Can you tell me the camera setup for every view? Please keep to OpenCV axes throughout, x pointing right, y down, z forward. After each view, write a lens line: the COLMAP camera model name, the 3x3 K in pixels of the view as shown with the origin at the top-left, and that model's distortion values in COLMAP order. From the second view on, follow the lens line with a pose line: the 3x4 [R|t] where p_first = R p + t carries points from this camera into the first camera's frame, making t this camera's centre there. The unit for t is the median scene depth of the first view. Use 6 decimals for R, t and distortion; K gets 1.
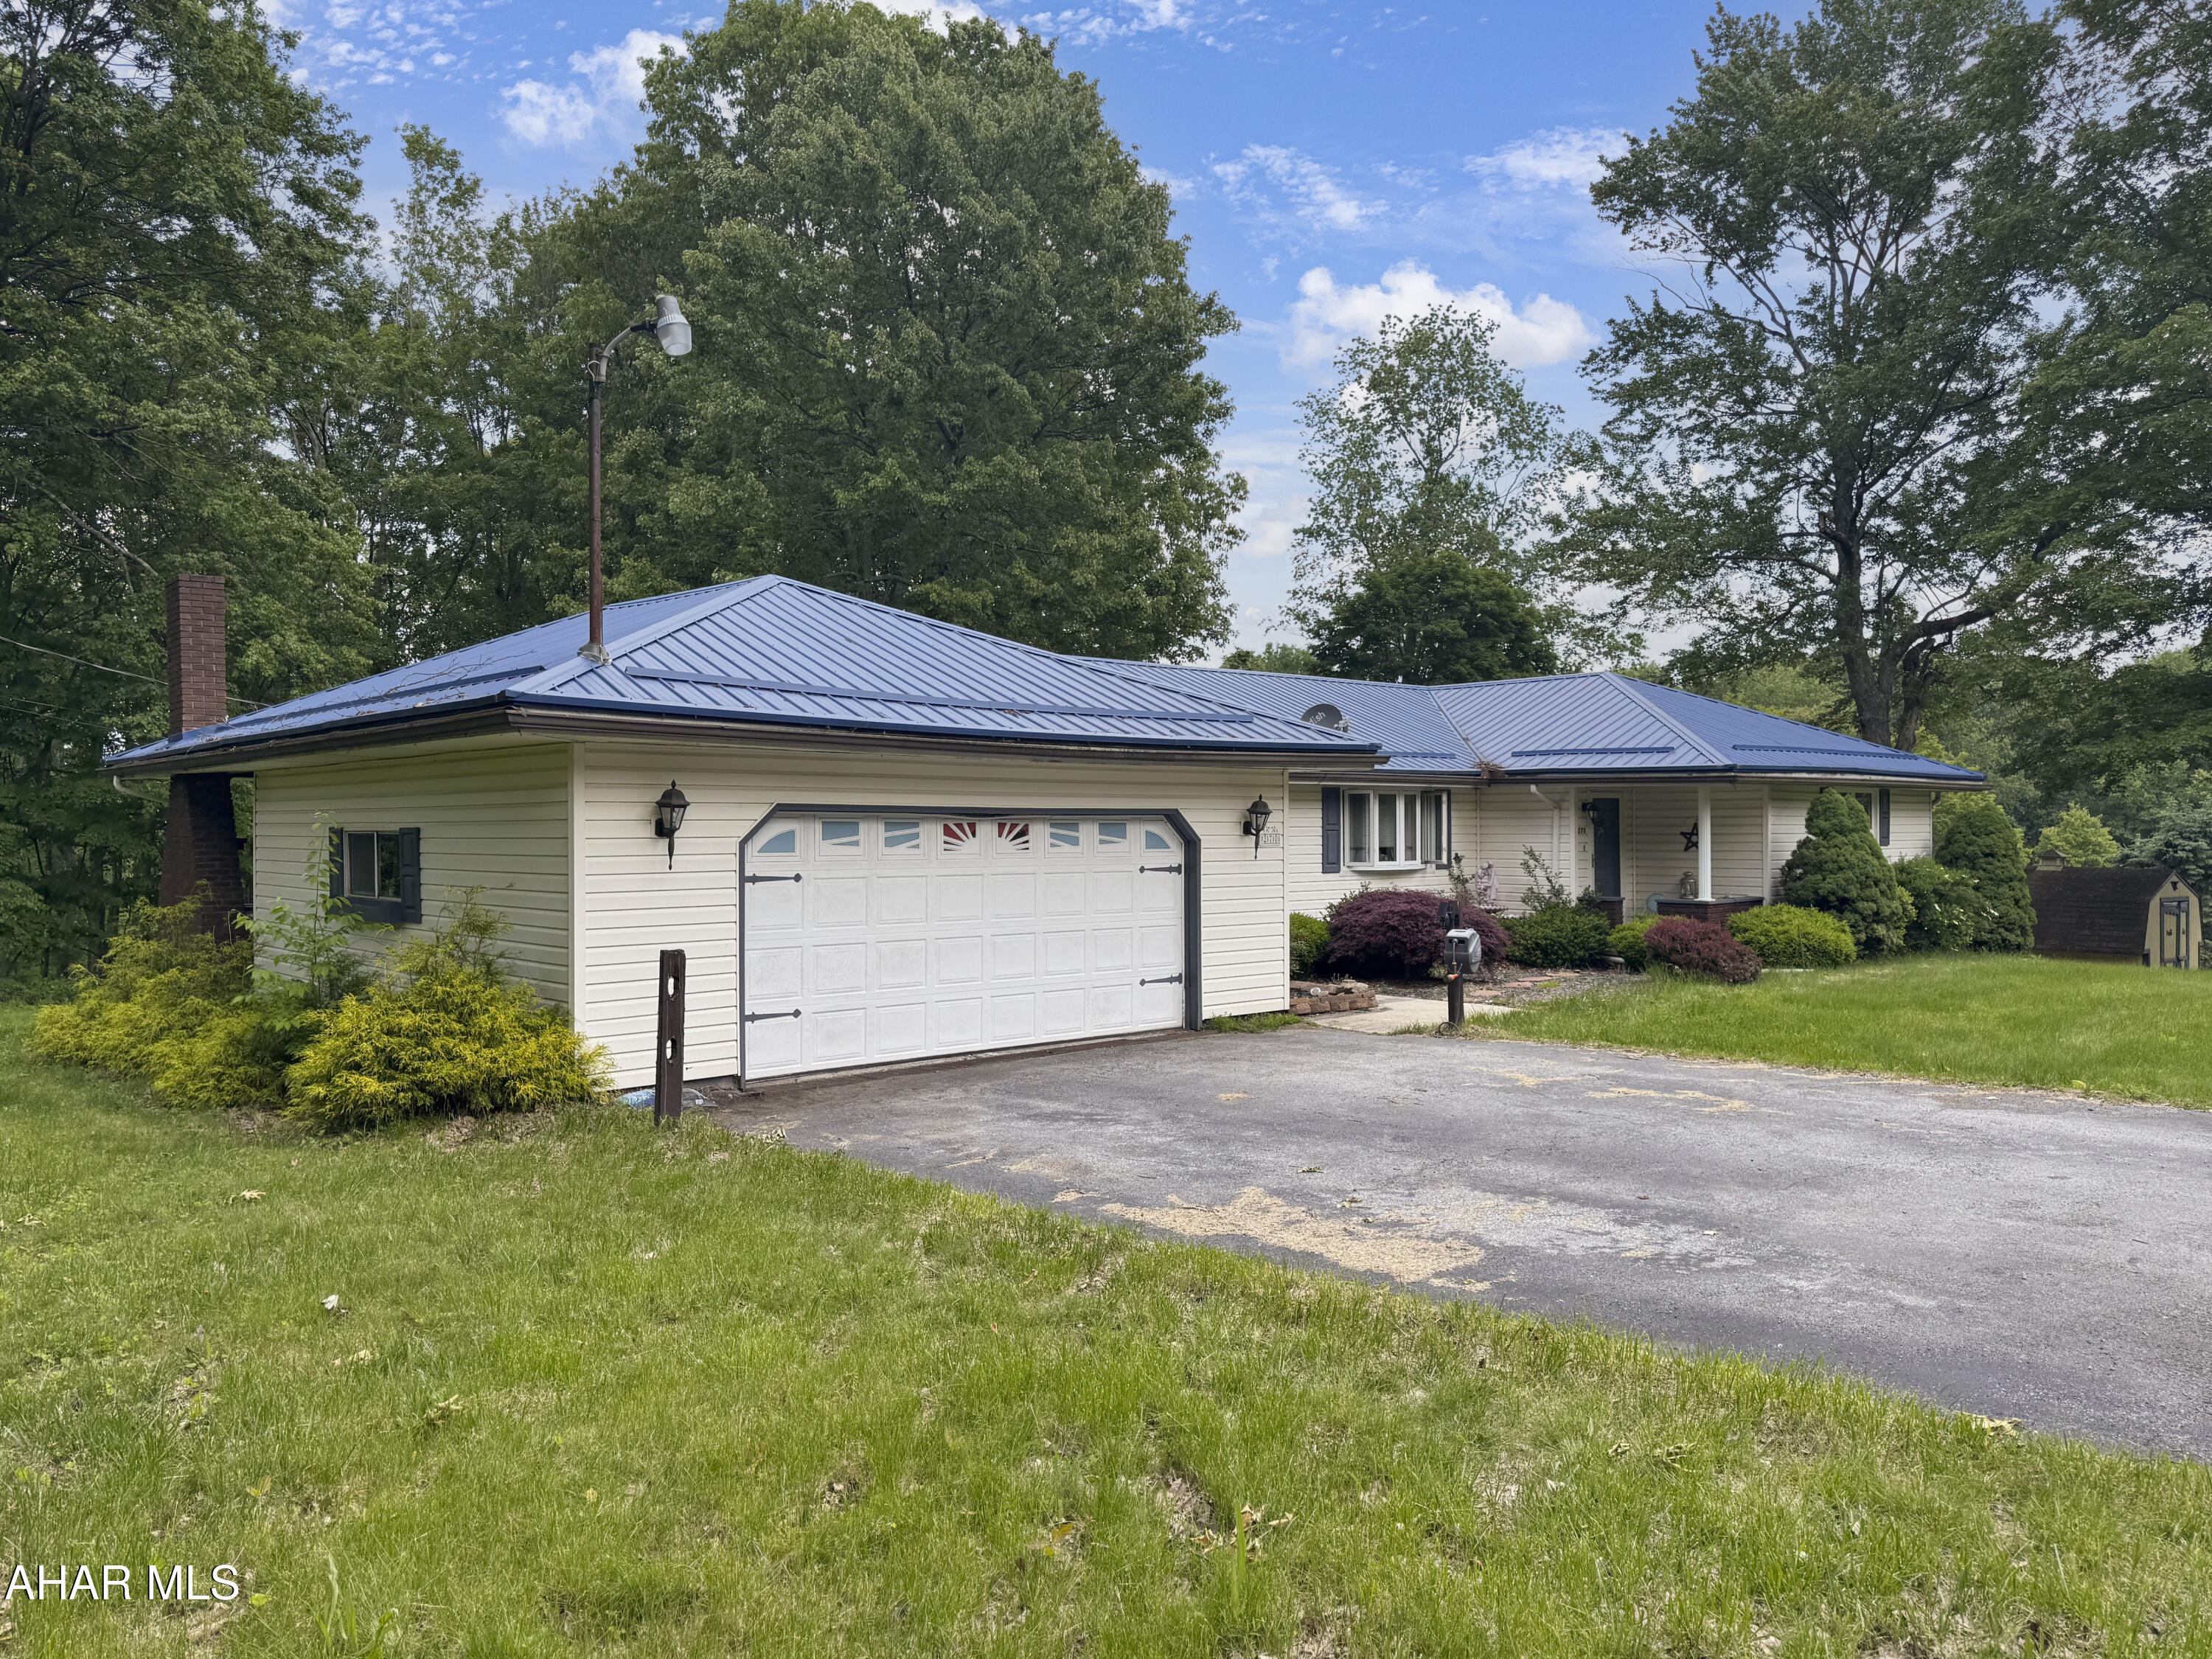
lens RADIAL K [[1585.2, 0, 1104.0], [0, 1585.2, 828.4], [0, 0, 1]] dist [0.048454, -0.024191]
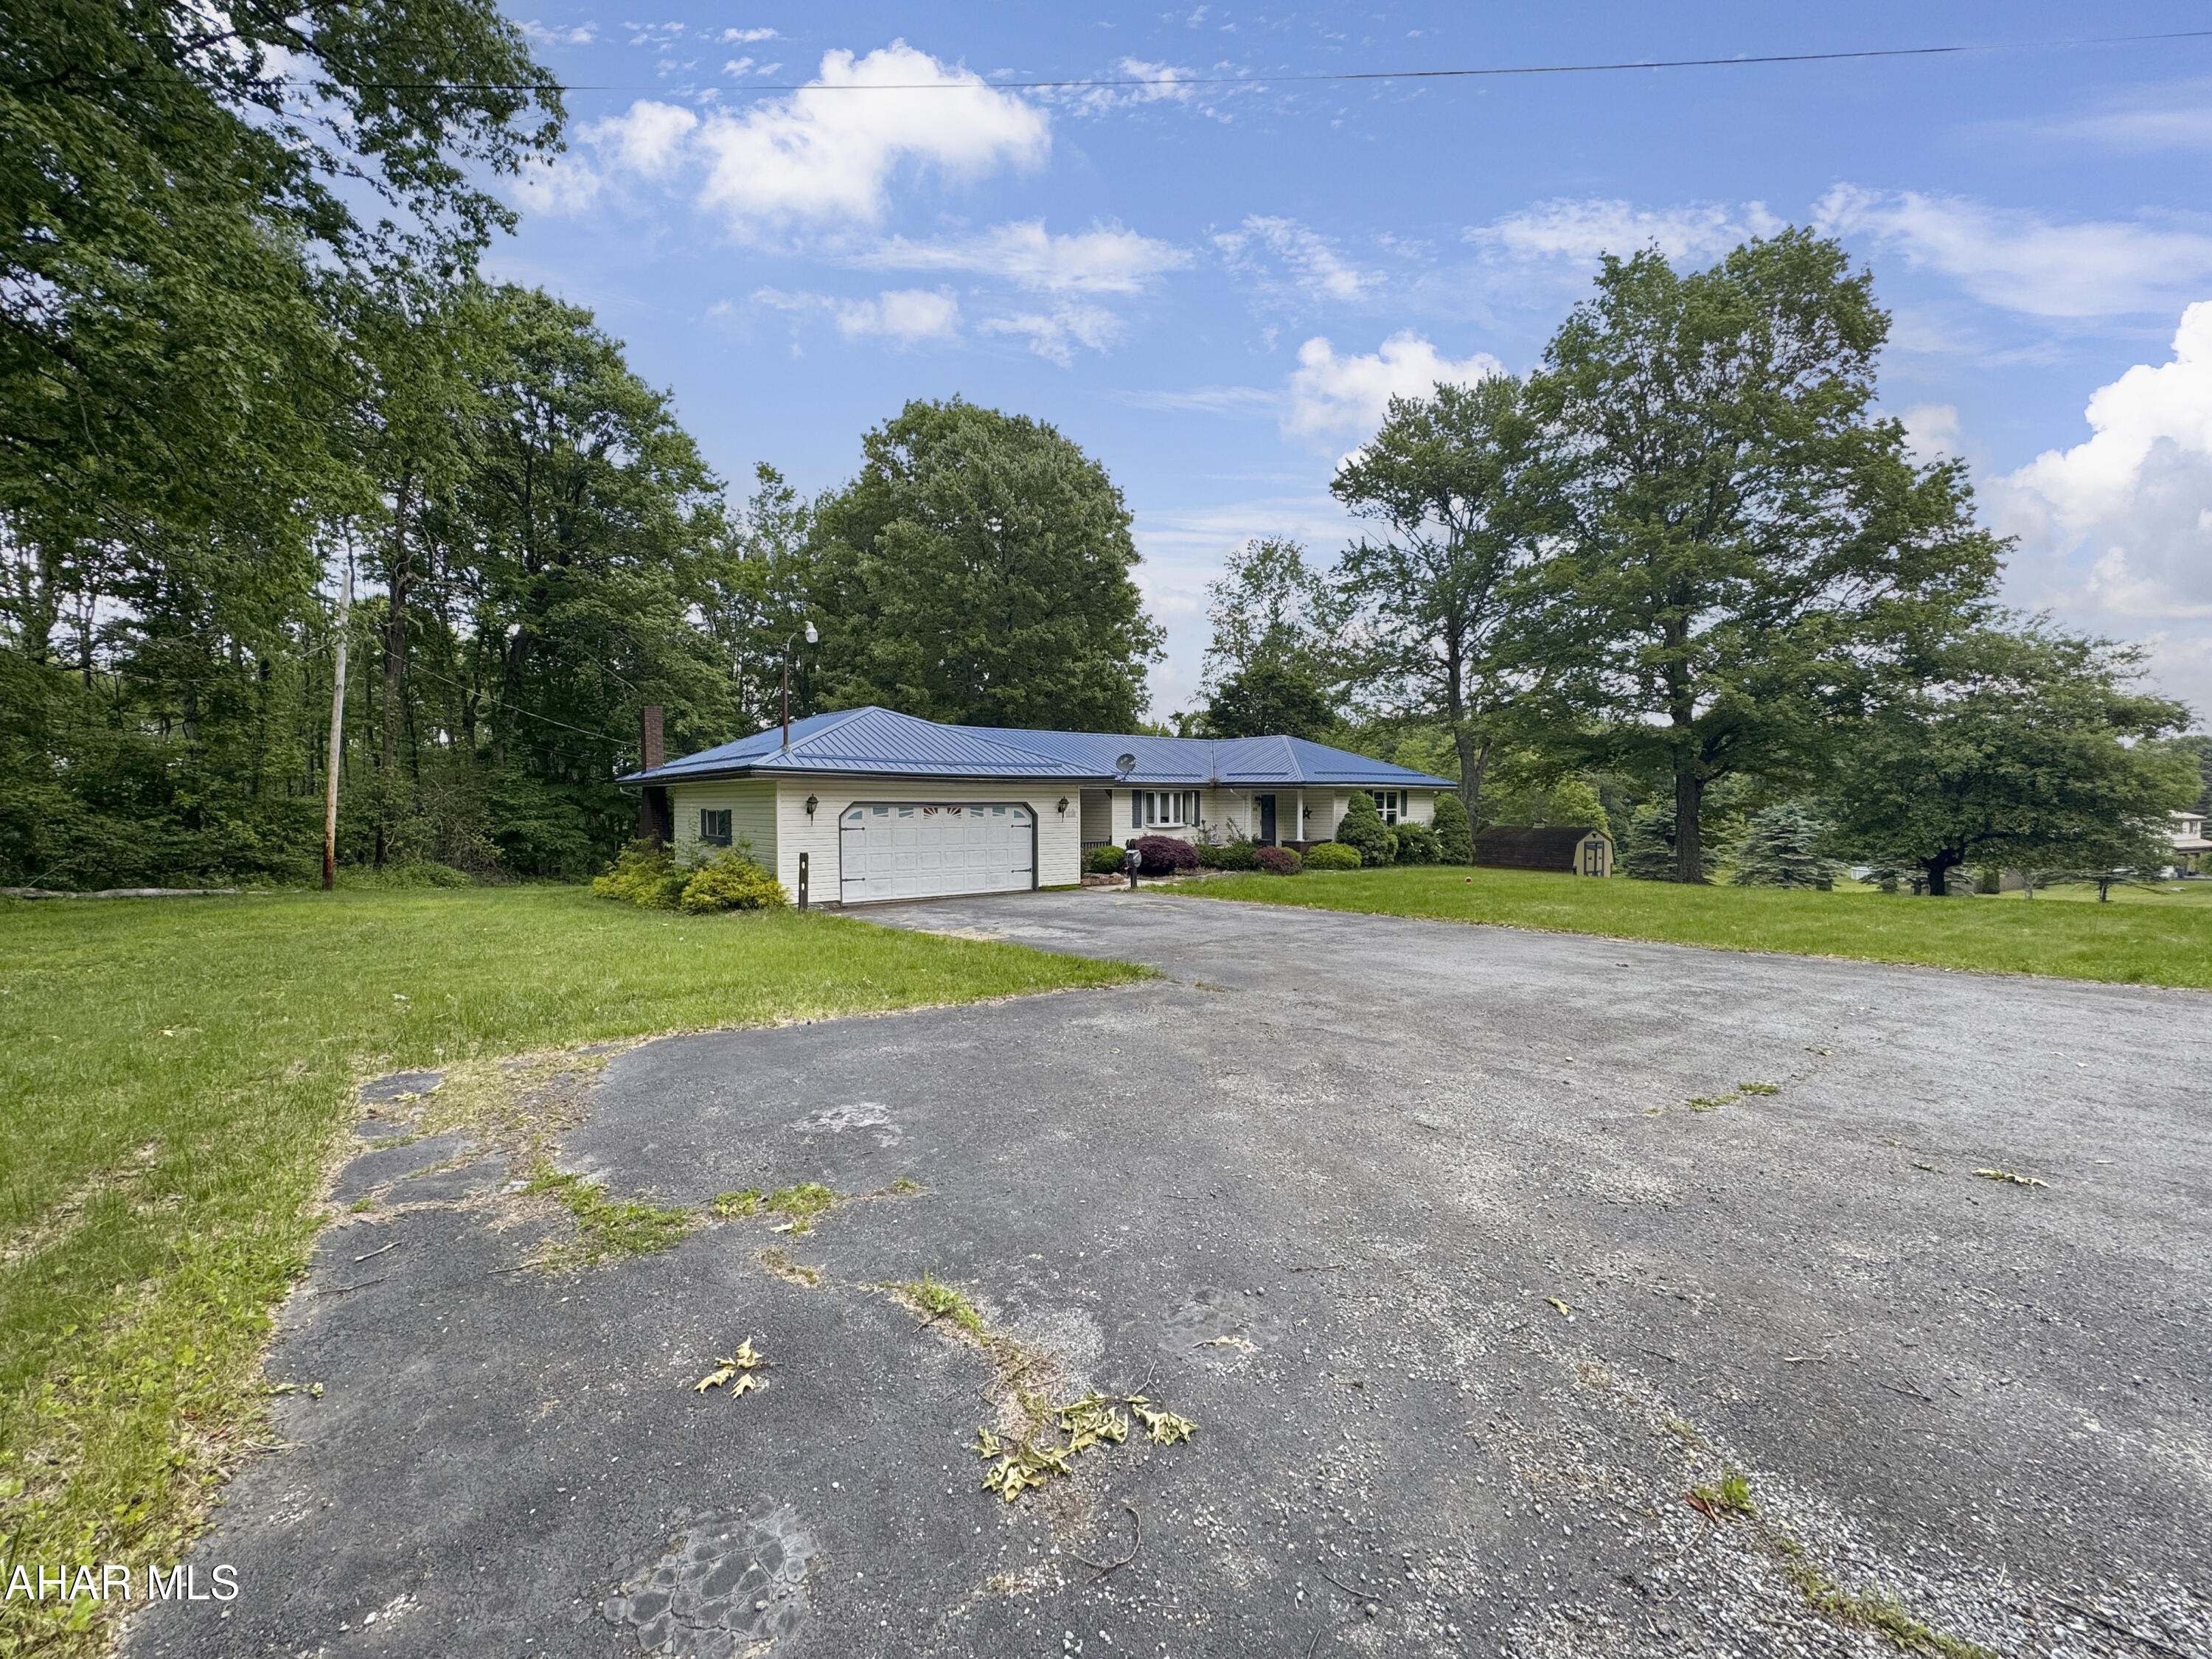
lens RADIAL K [[904.3, 0, 1104.3], [0, 904.3, 817.3], [0, 0, 1]] dist [0.002106, 0.000268]
pose [[0.998343, 0.002468, -0.057489, 0.167569], [-0.001581, 0.999879, 0.015458, -0.006981], [0.057520, -0.015342, 0.998226, -0.281131]]
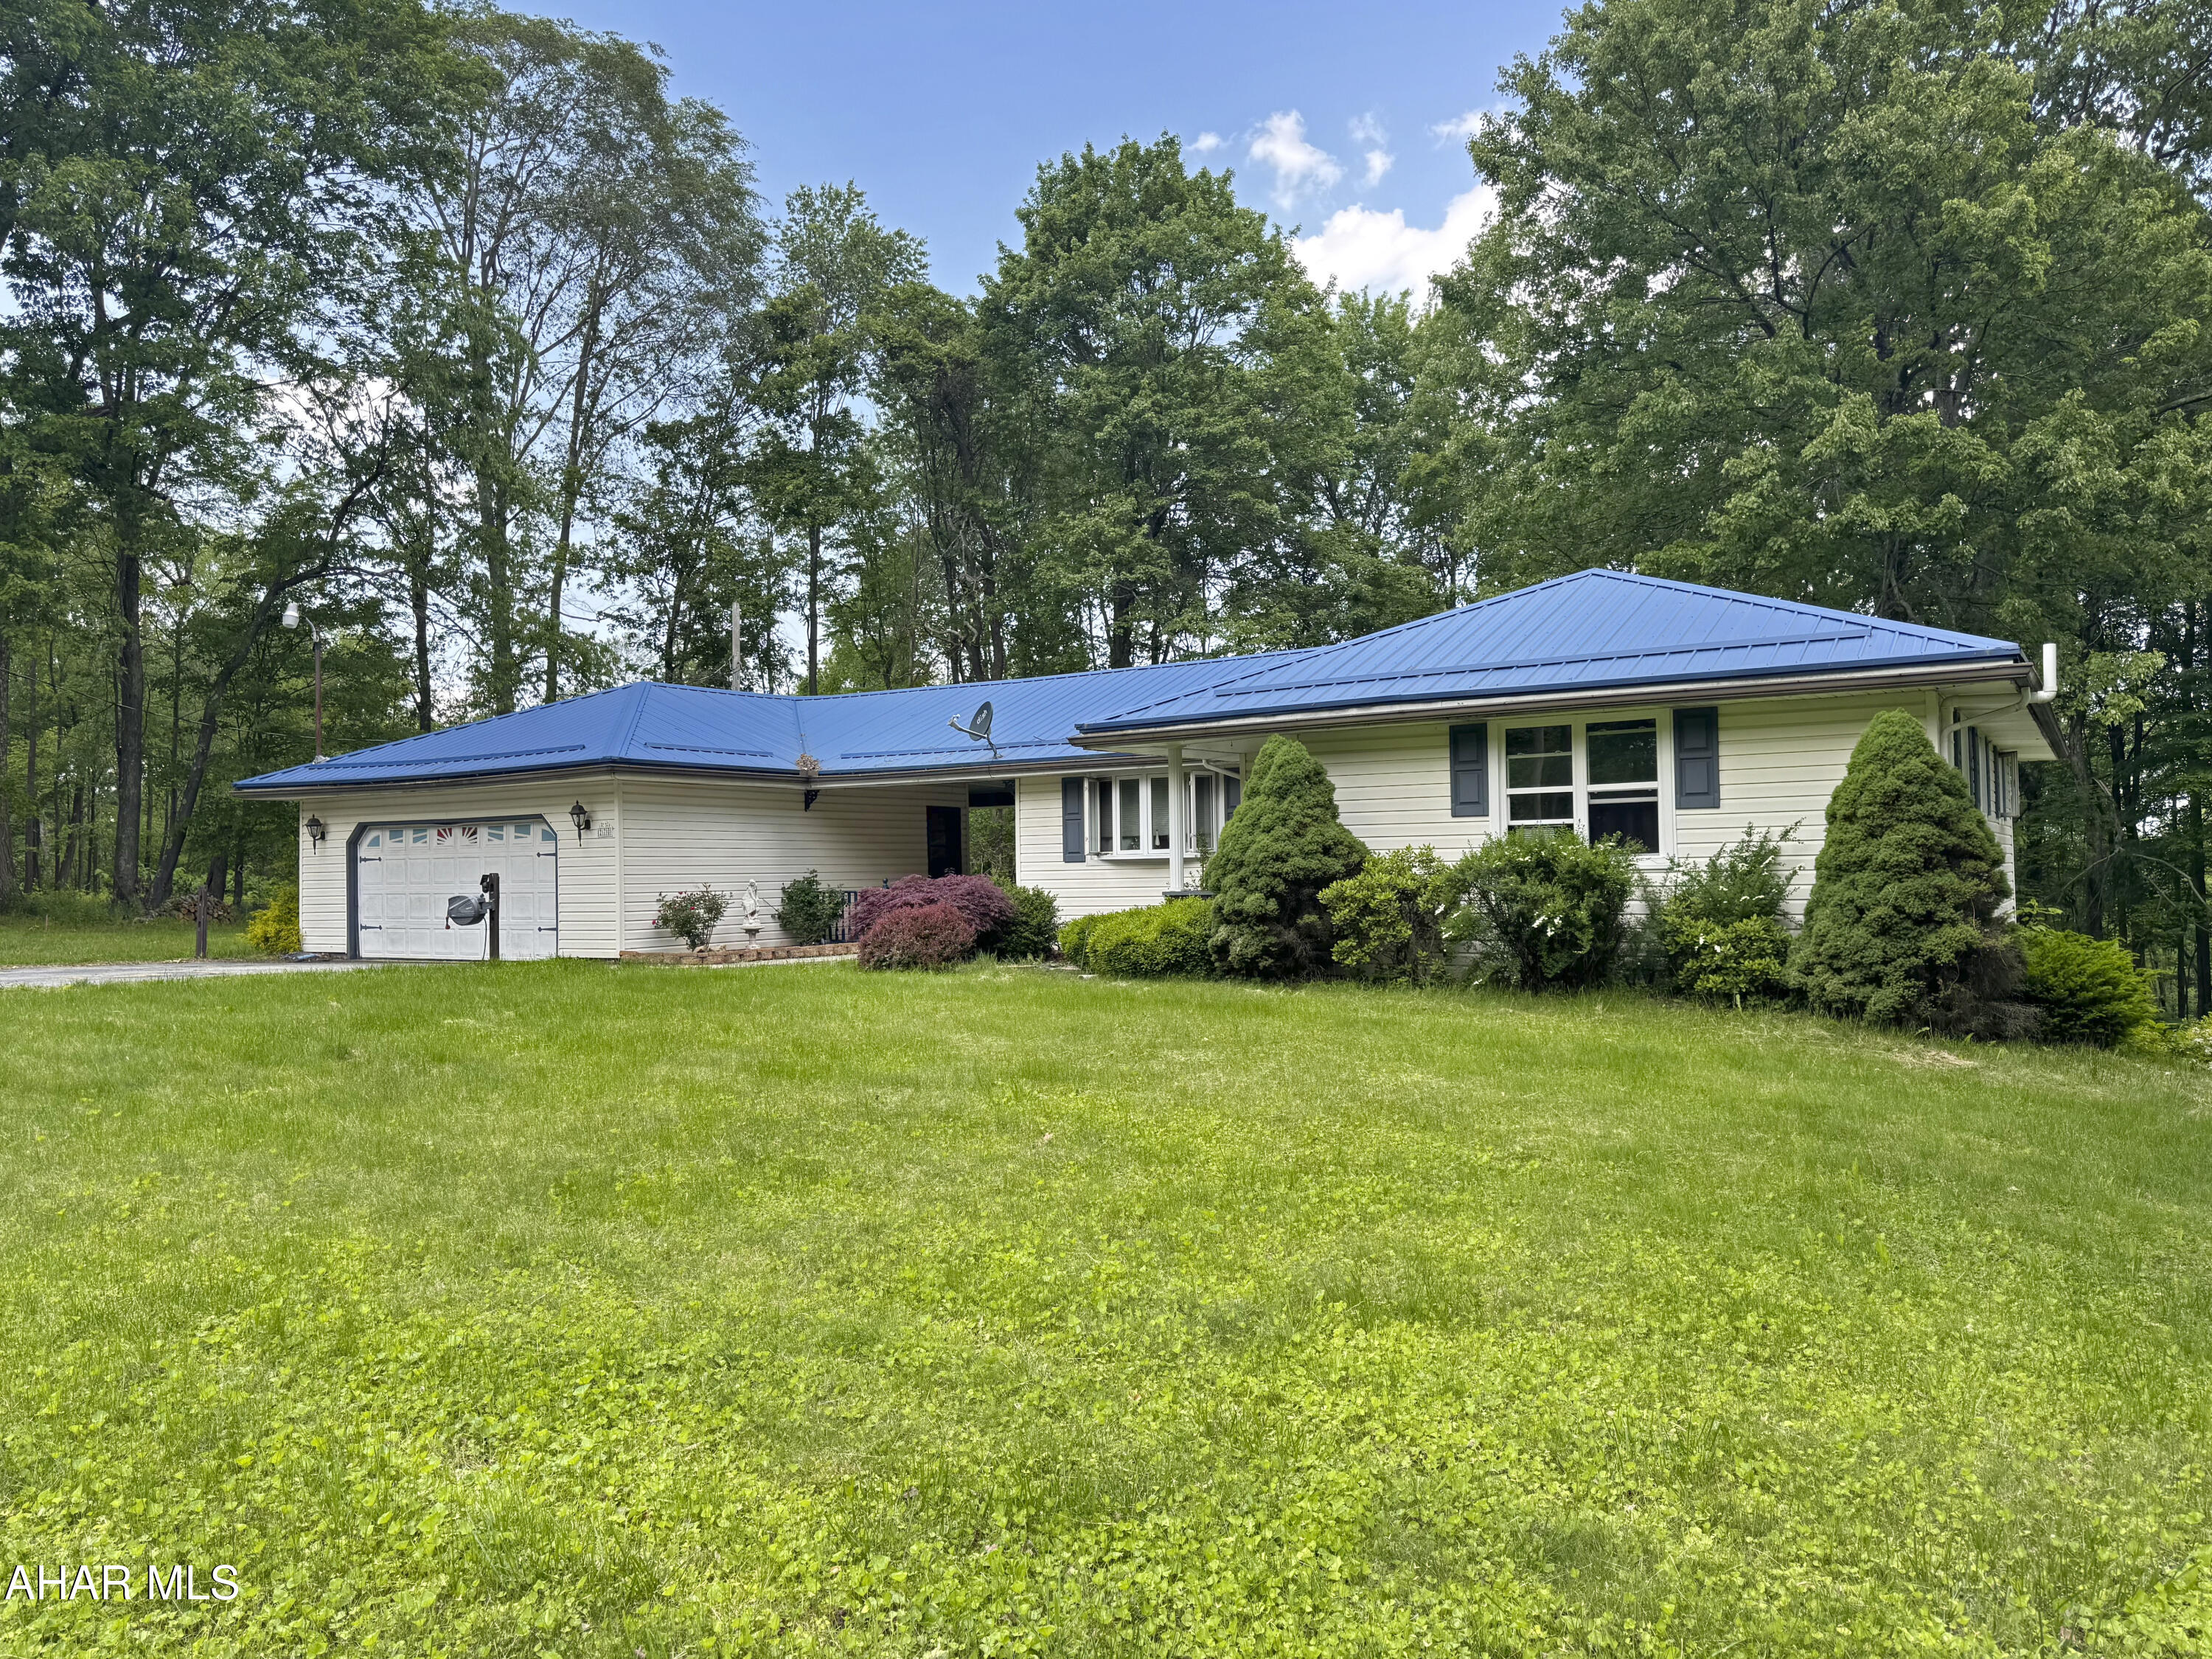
lens RADIAL K [[1585.2, 0, 1107.0], [0, 1585.2, 872.9], [0, 0, 1]] dist [0.048454, -0.024191]
pose [[0.267667, -0.002838, -0.963507, 1.080755], [0.016374, 0.999865, 0.001604, 0.032811], [0.963372, -0.016206, 0.267677, 0.739144]]
